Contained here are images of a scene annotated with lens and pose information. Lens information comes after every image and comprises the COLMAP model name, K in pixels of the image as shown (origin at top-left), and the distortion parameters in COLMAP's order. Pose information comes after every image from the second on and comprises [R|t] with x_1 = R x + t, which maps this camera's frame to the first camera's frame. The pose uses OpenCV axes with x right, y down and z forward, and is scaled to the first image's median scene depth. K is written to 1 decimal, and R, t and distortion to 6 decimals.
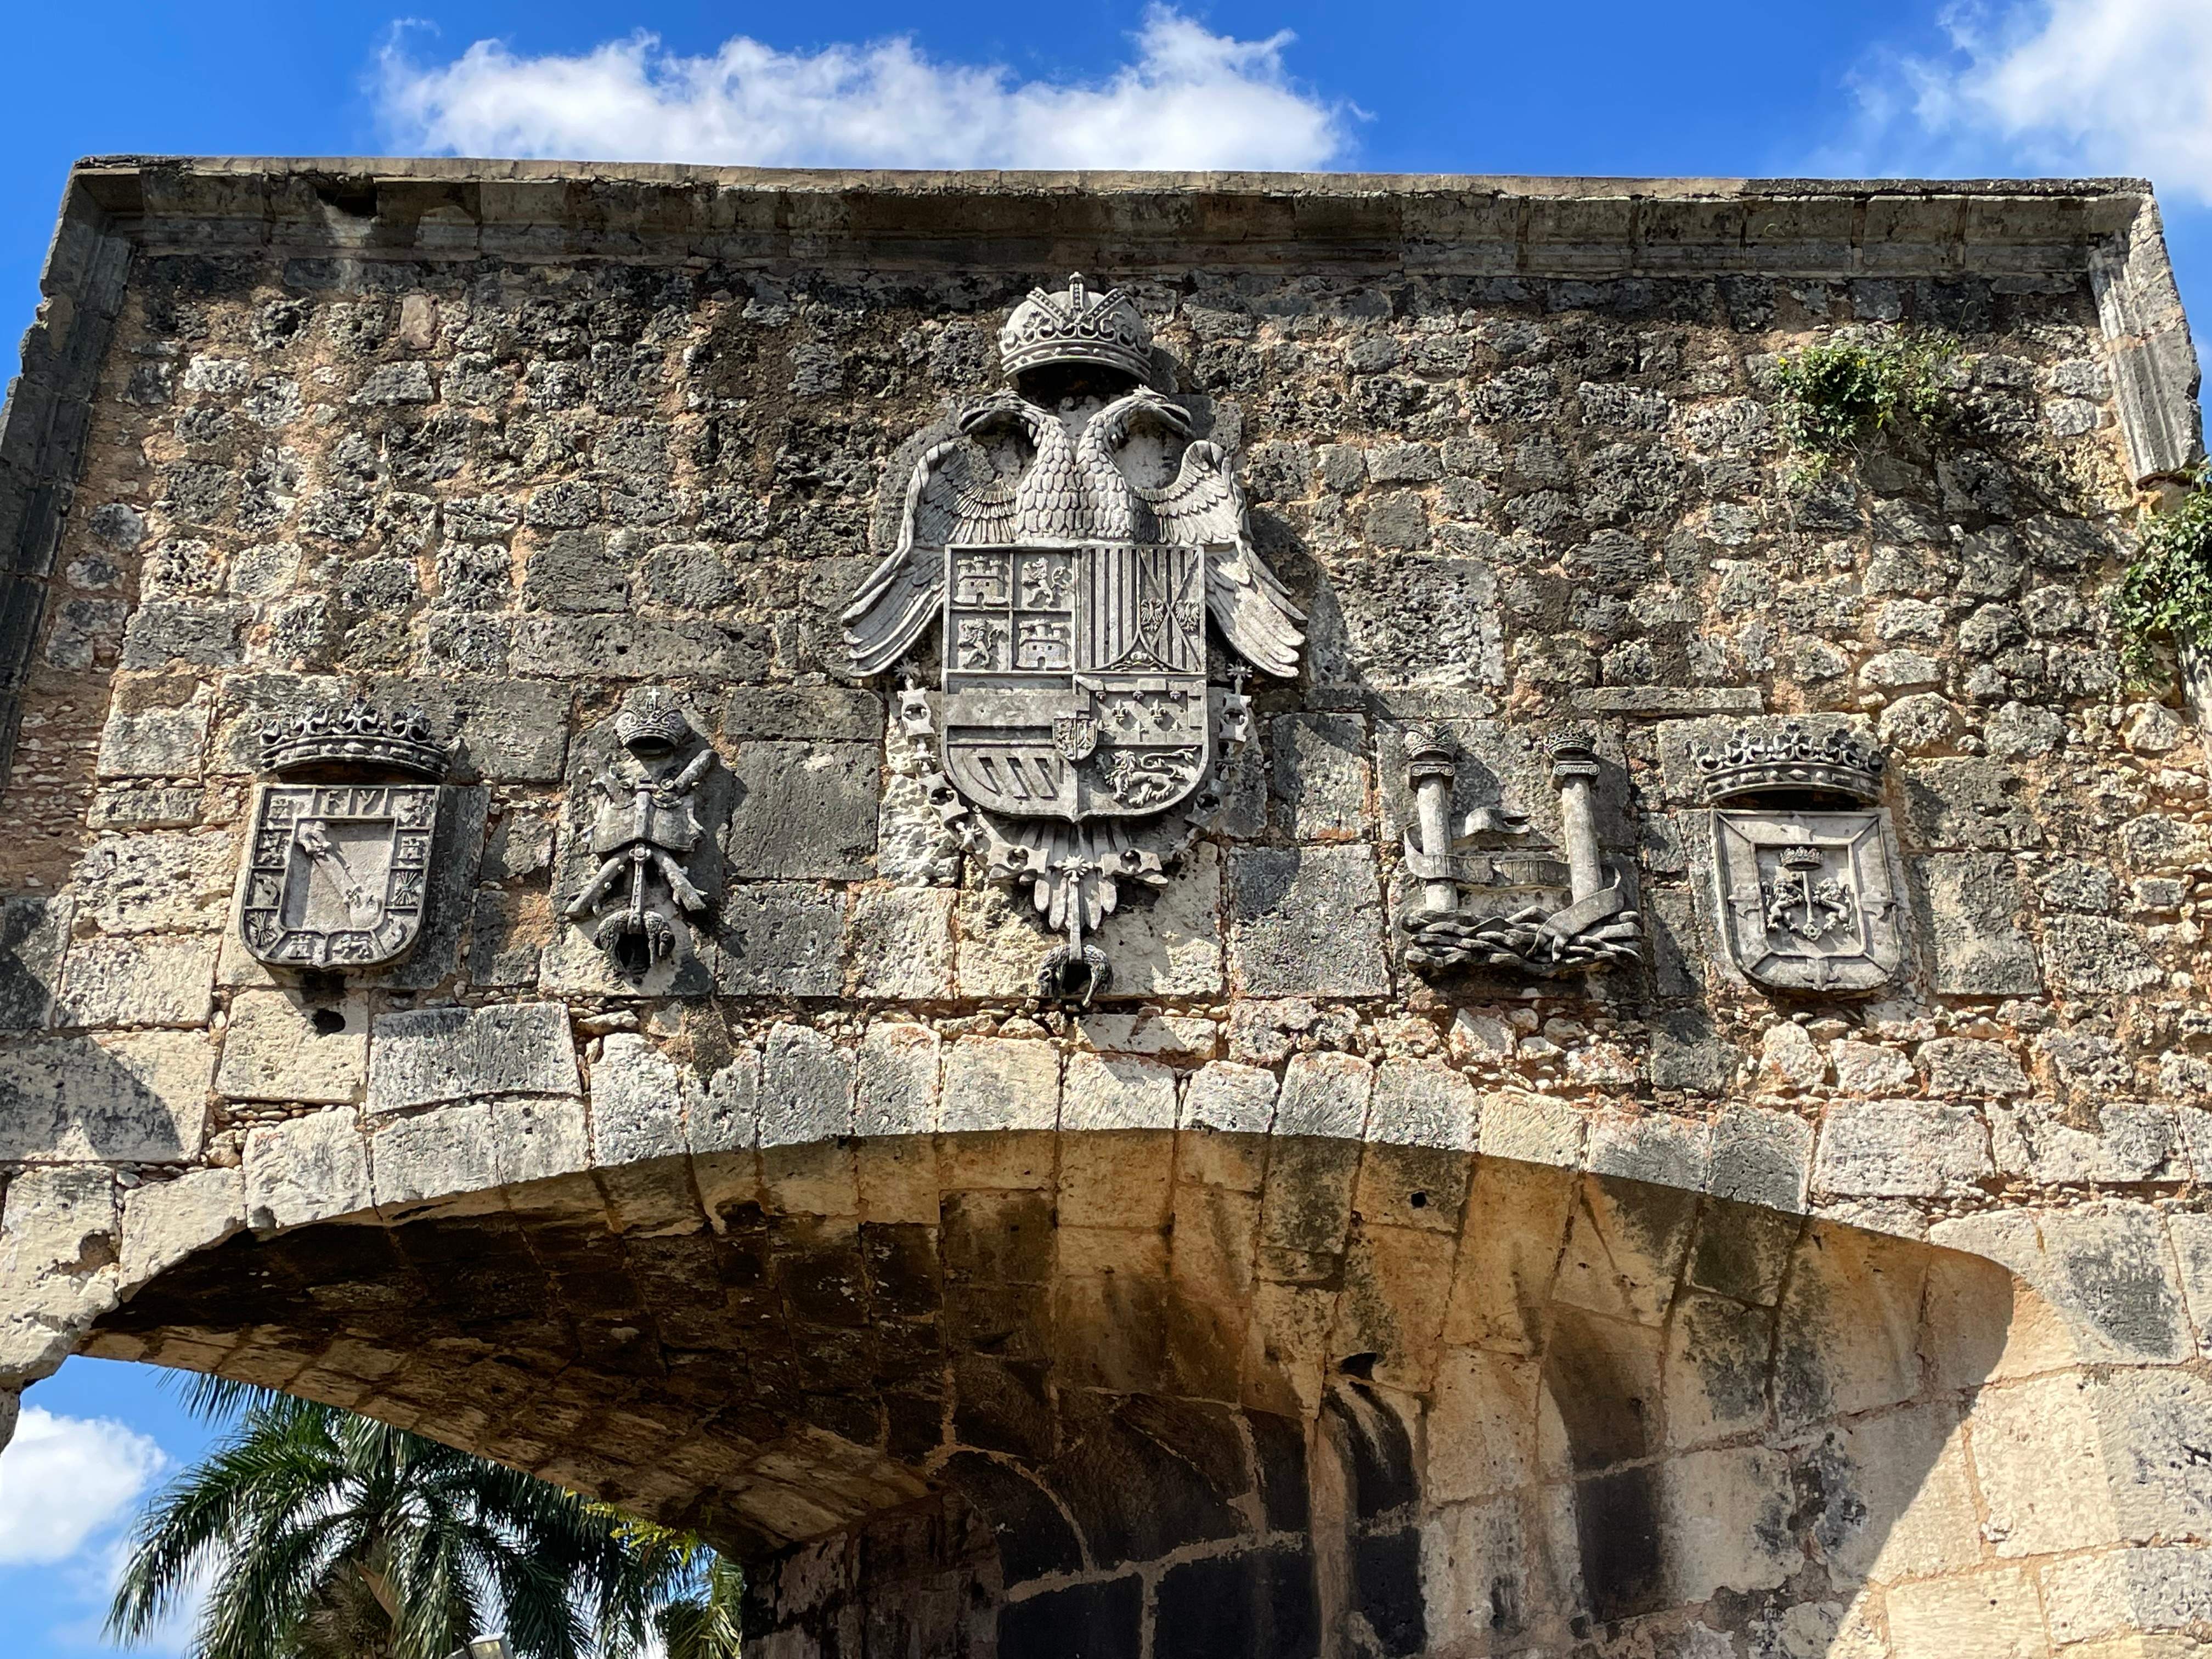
lens RADIAL K [[2679.0, 0, 1154.8], [0, 2679.0, 833.9], [0, 0, 1]] dist [0.081171, 0.000000]
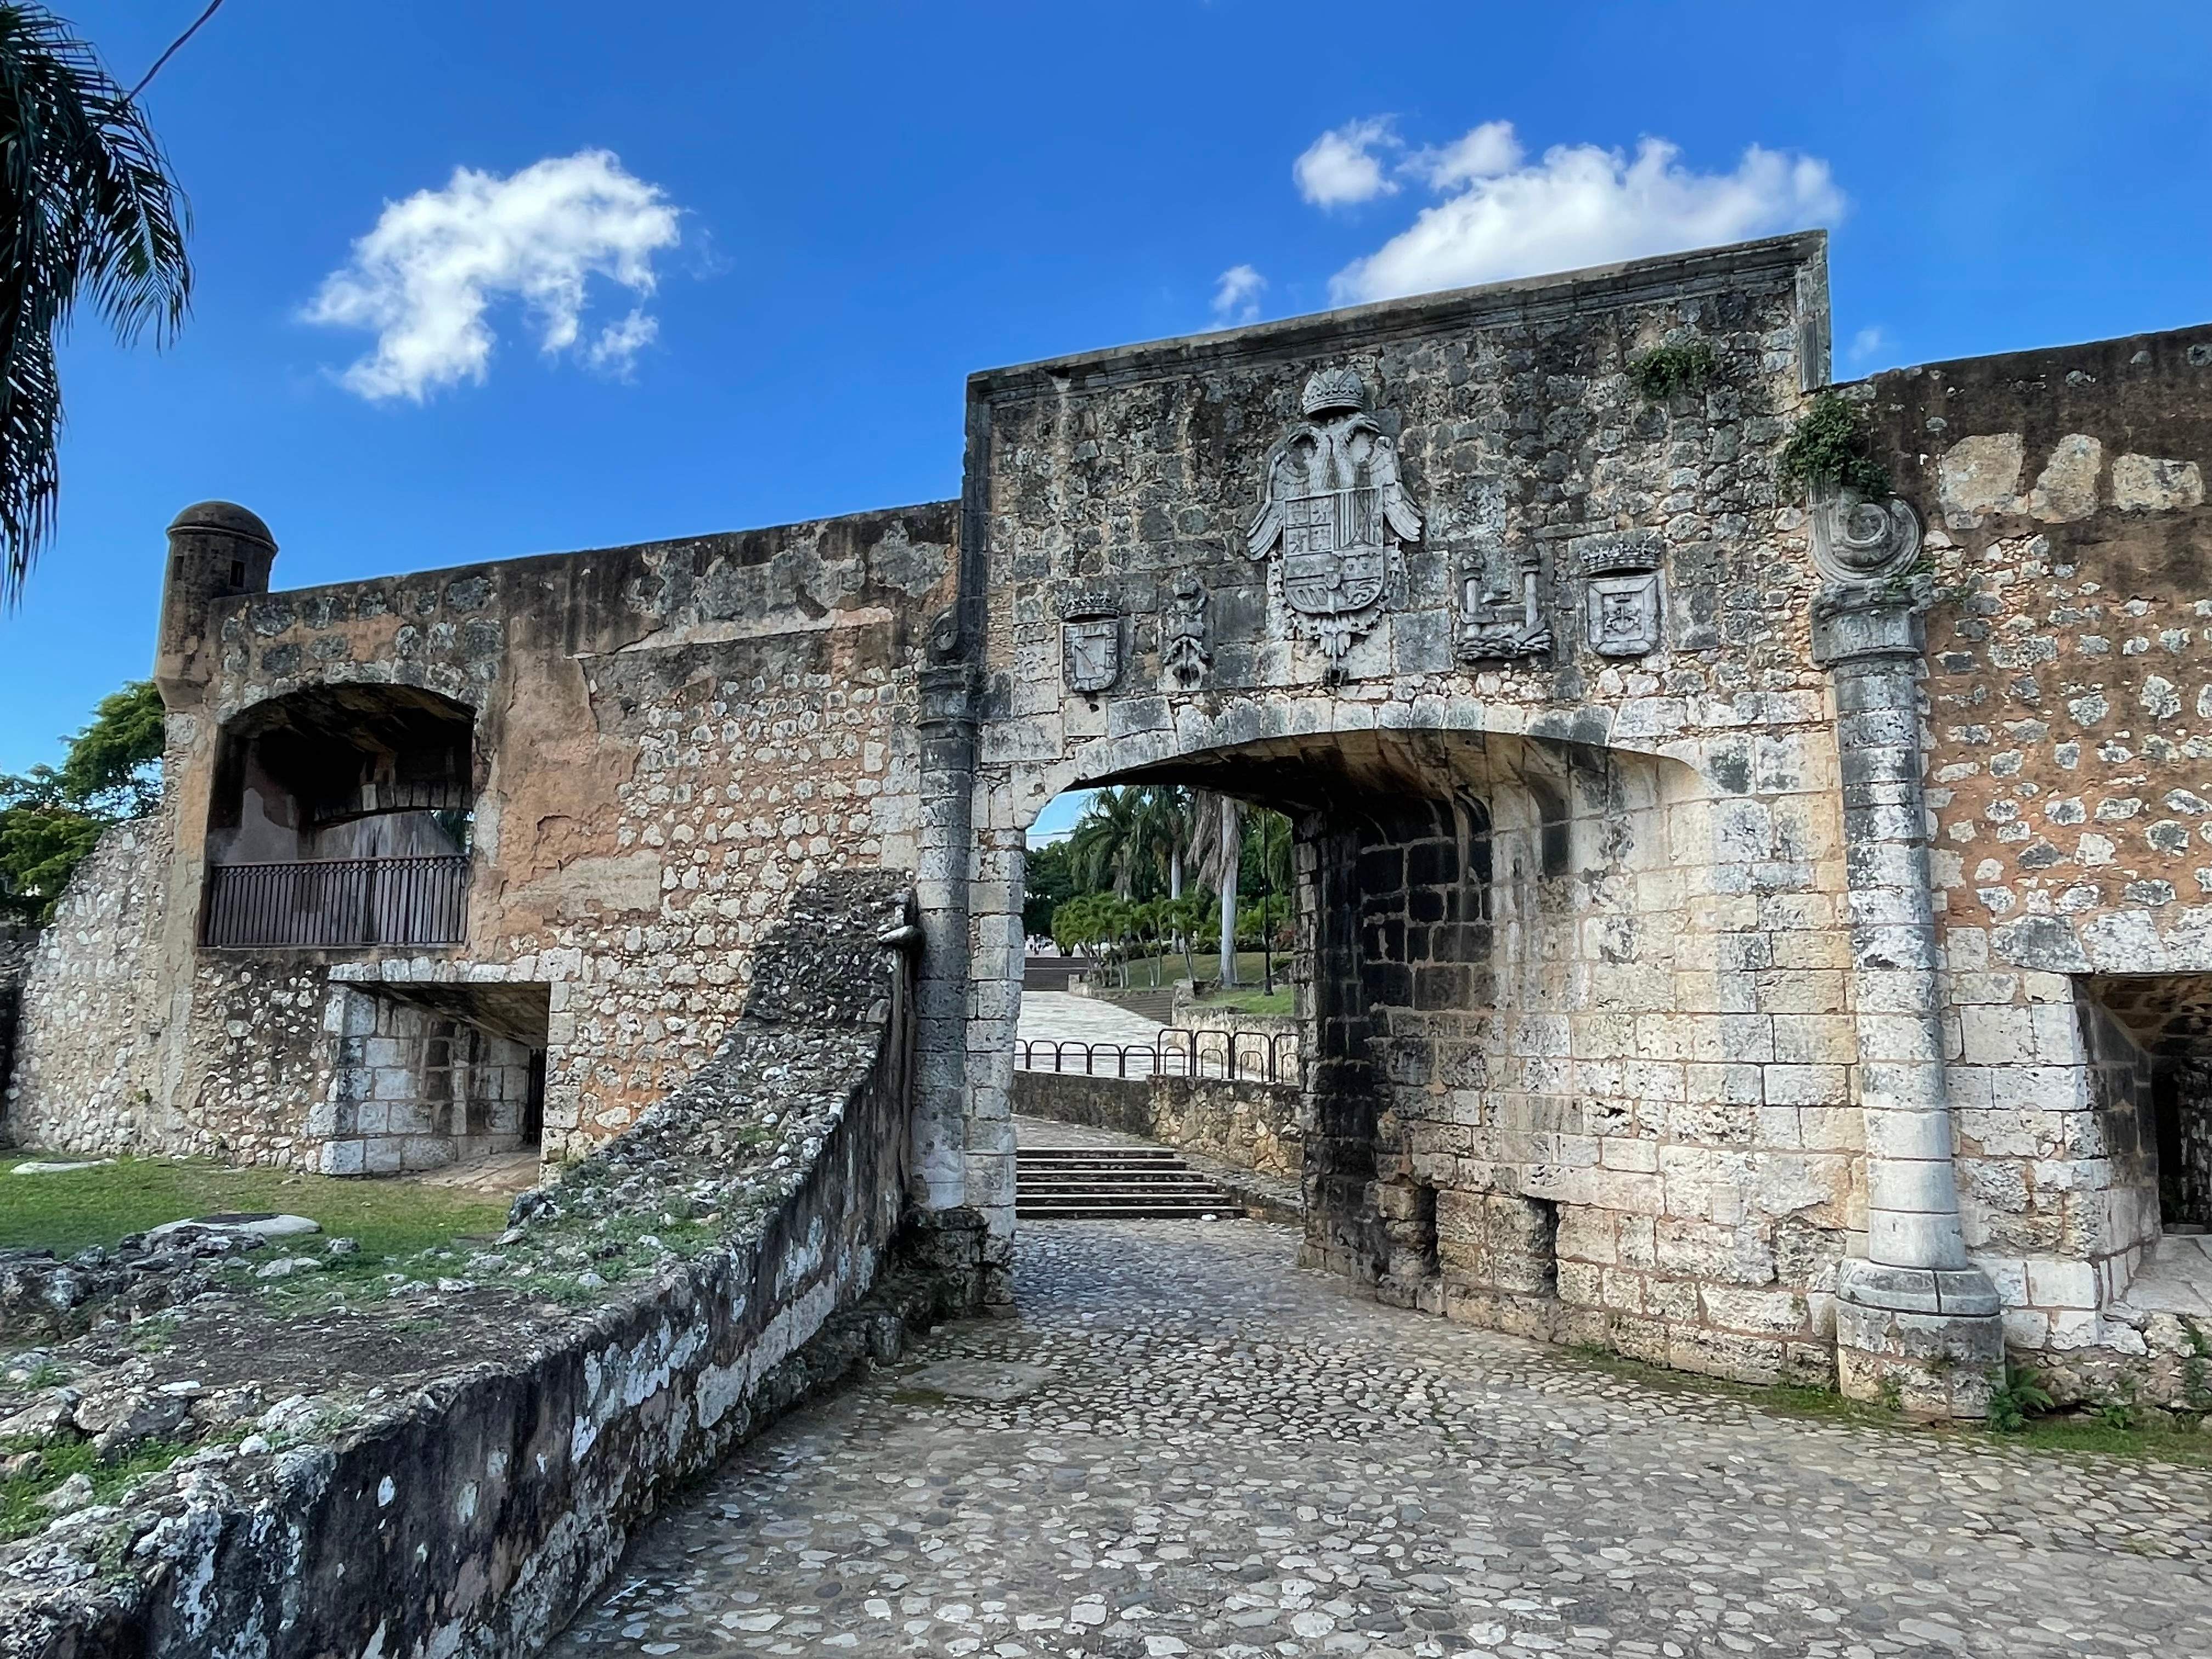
lens RADIAL K [[1371.7, 0, 1103.7], [0, 1371.7, 838.0], [0, 0, 1]] dist [0.013464, -0.022006]
pose [[0.923605, -0.026592, -0.382422, 0.274782], [0.174707, 0.917166, 0.358168, -0.327198], [0.341220, -0.397617, 0.851745, -0.350540]]
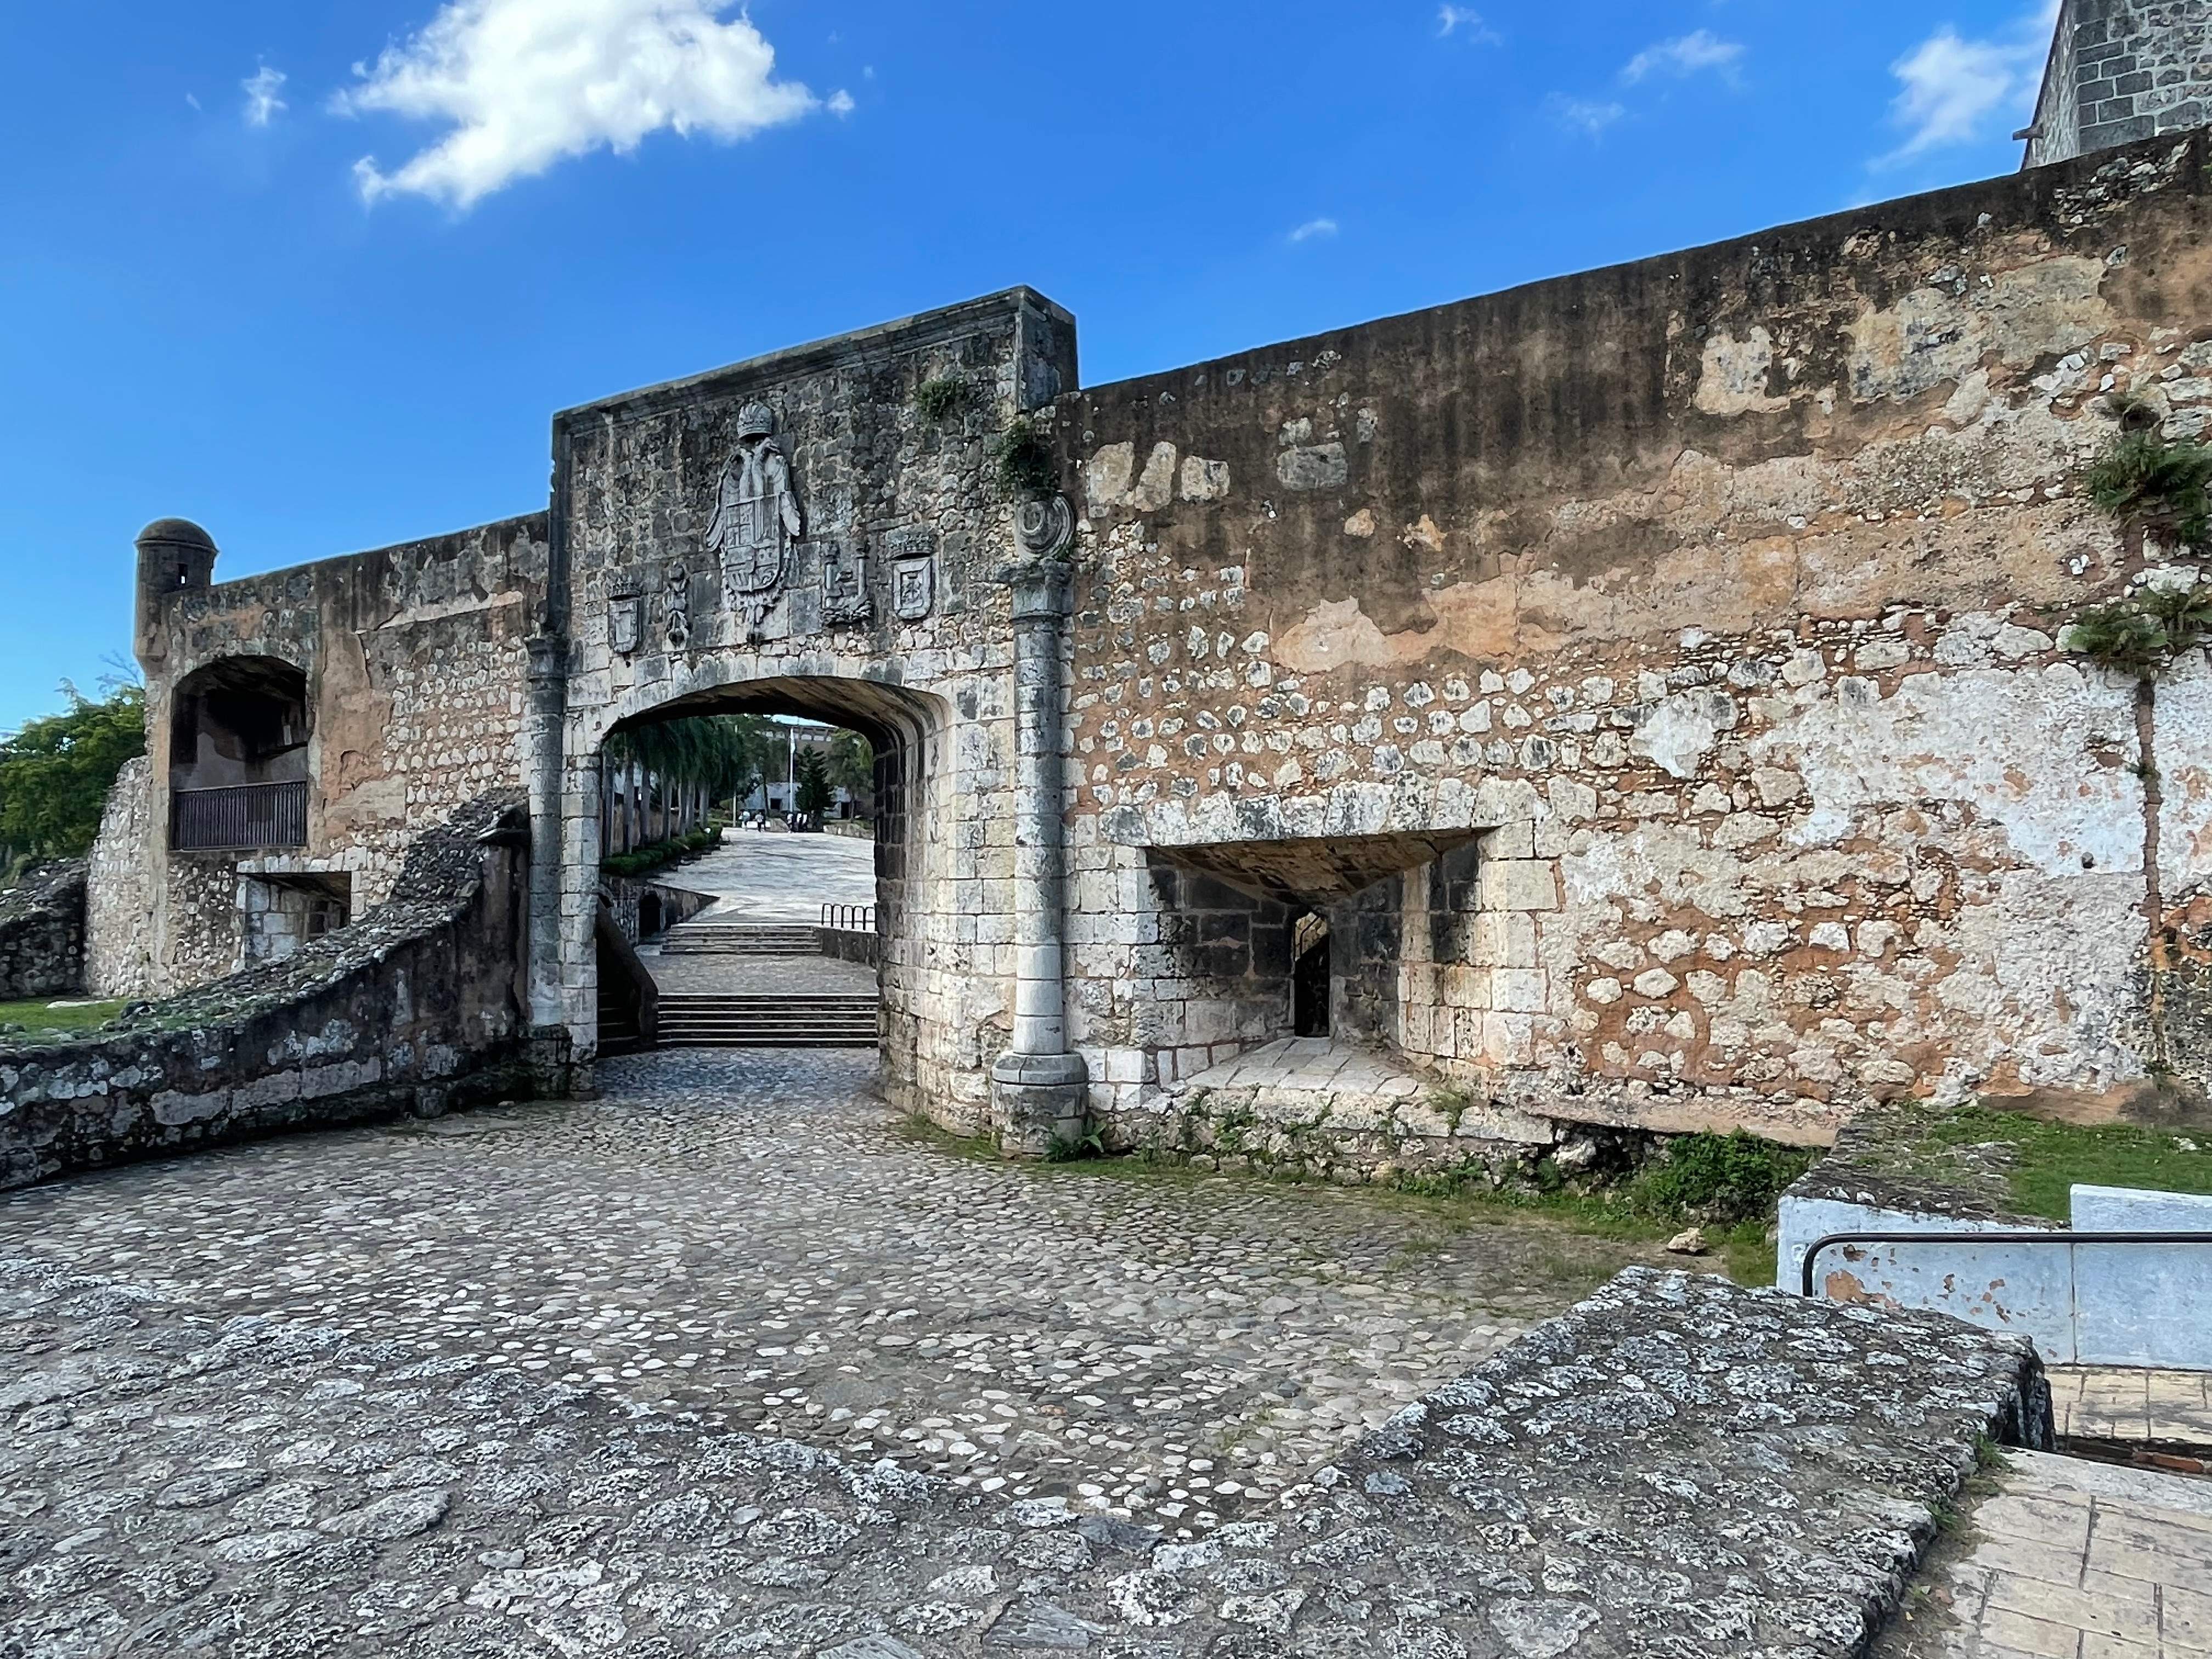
lens RADIAL K [[1413.7, 0, 1106.4], [0, 1413.7, 828.9], [0, 0, 1]] dist [0.004880, -0.016695]
pose [[0.838976, -0.015675, -0.543943, 1.399162], [0.273346, 0.876463, 0.396351, -0.347183], [0.470534, -0.481213, 0.739616, -0.359433]]
